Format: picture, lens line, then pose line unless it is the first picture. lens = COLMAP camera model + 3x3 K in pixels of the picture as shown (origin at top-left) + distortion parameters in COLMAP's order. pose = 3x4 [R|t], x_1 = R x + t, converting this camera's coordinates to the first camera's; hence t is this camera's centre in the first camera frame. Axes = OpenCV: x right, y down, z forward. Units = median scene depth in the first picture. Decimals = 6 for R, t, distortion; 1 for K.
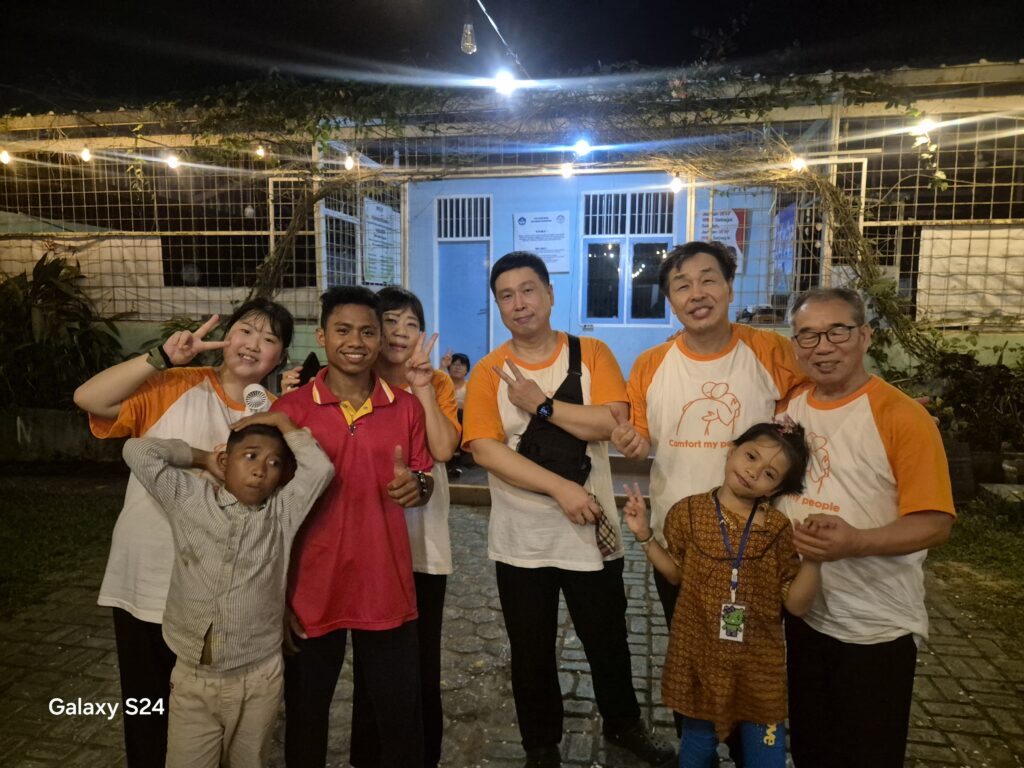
lens RADIAL K [[694.6, 0, 511.7], [0, 694.6, 382.2], [0, 0, 1]] dist [0.009925, 0.000771]
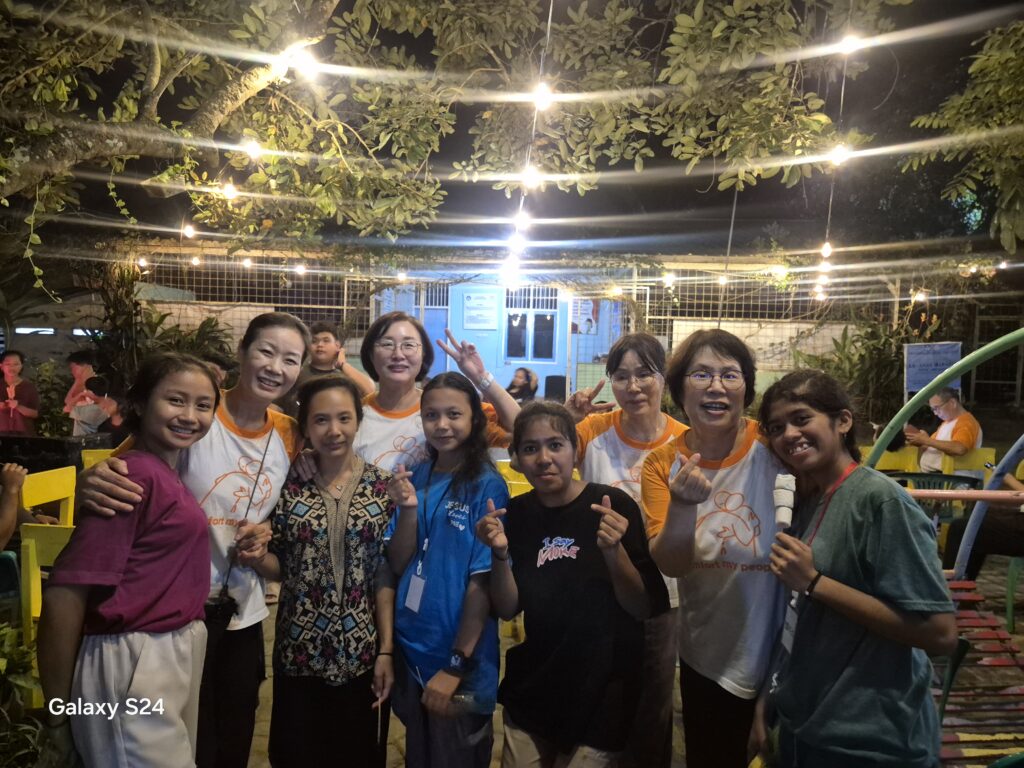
lens RADIAL K [[694.6, 0, 511.9], [0, 694.6, 385.6], [0, 0, 1]] dist [0.009925, 0.000771]
pose [[0.981709, 0.011772, 0.190026, -0.261103], [-0.003353, 0.999001, -0.044568, 0.066809], [-0.190360, 0.043116, 0.980767, -0.847090]]
